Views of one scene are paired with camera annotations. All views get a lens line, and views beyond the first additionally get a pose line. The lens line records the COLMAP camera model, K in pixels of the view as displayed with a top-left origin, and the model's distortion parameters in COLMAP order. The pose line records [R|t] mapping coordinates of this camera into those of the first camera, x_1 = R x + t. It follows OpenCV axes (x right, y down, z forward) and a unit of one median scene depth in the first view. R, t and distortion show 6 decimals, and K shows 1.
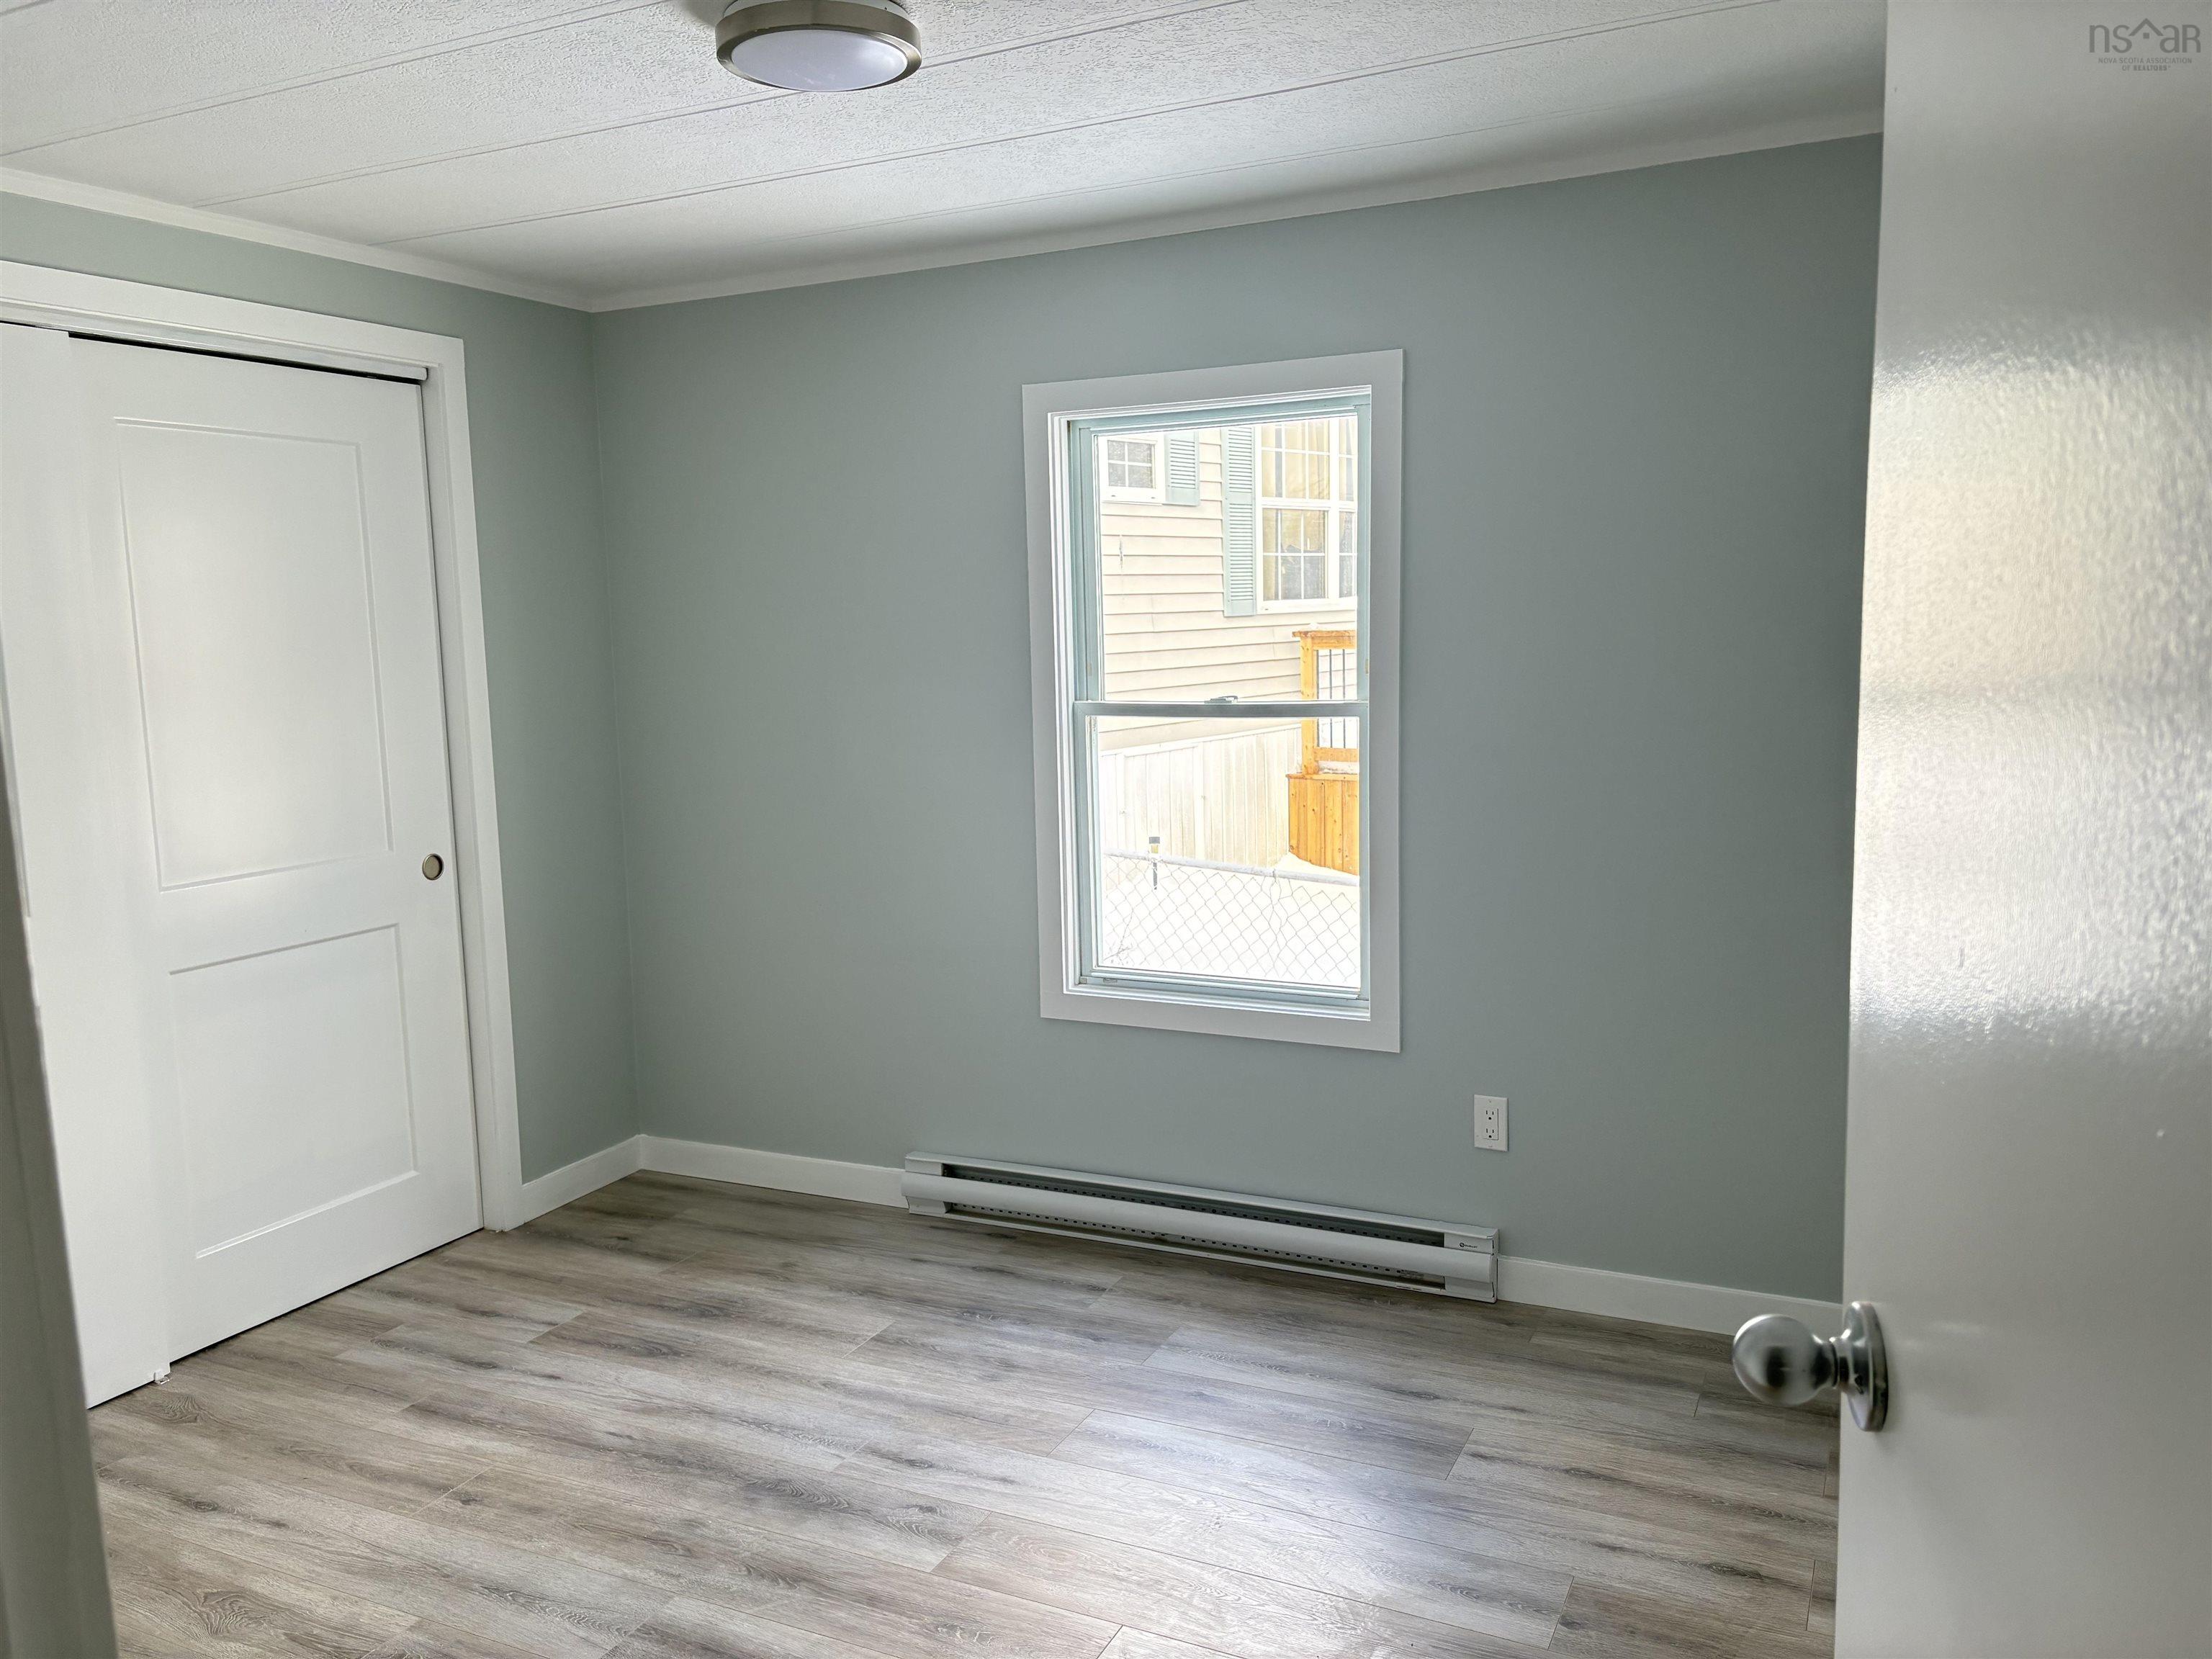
lens RADIAL K [[1670.8, 0, 1106.0], [0, 1670.8, 829.5], [0, 0, 1]] dist [-0.004158, -0.005316]
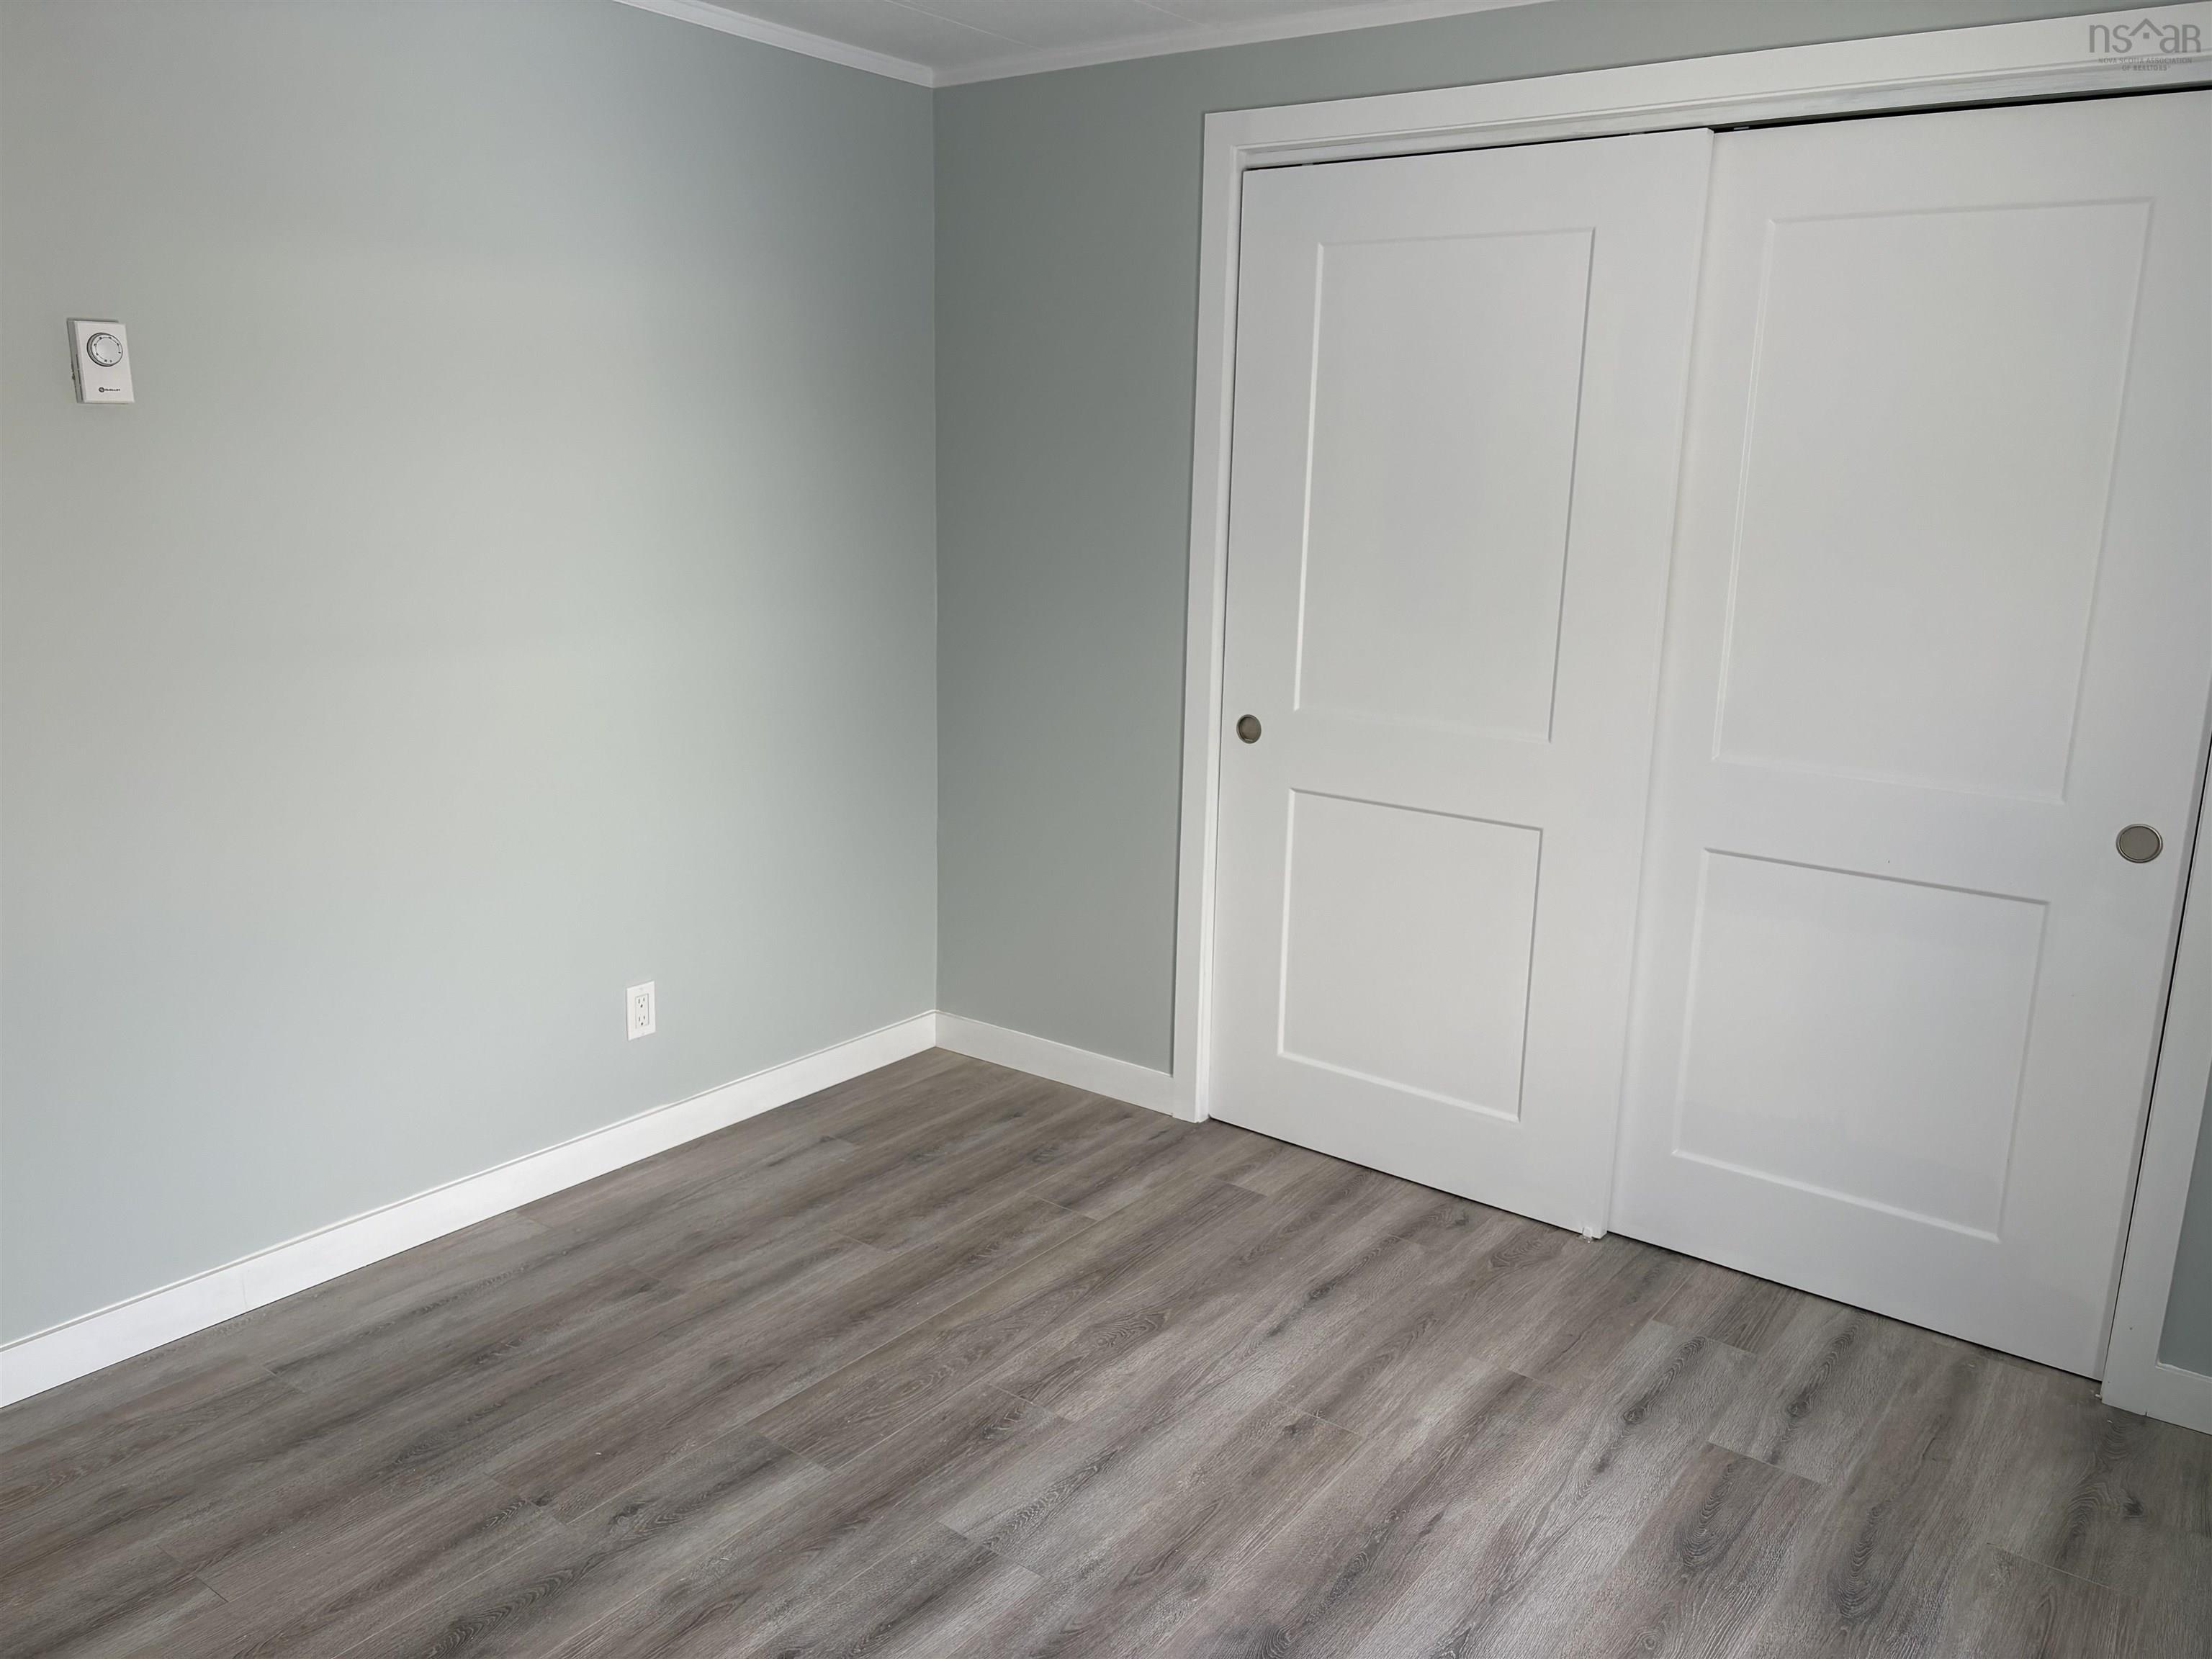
lens RADIAL K [[1670.8, 0, 1106.0], [0, 1670.8, 829.5], [0, 0, 1]] dist [-0.004158, -0.005316]
pose [[-0.187288, 0.238093, -0.953014, 0.392080], [-0.147595, 0.952346, 0.266932, -0.127837], [0.971153, 0.190653, -0.143222, 0.877473]]
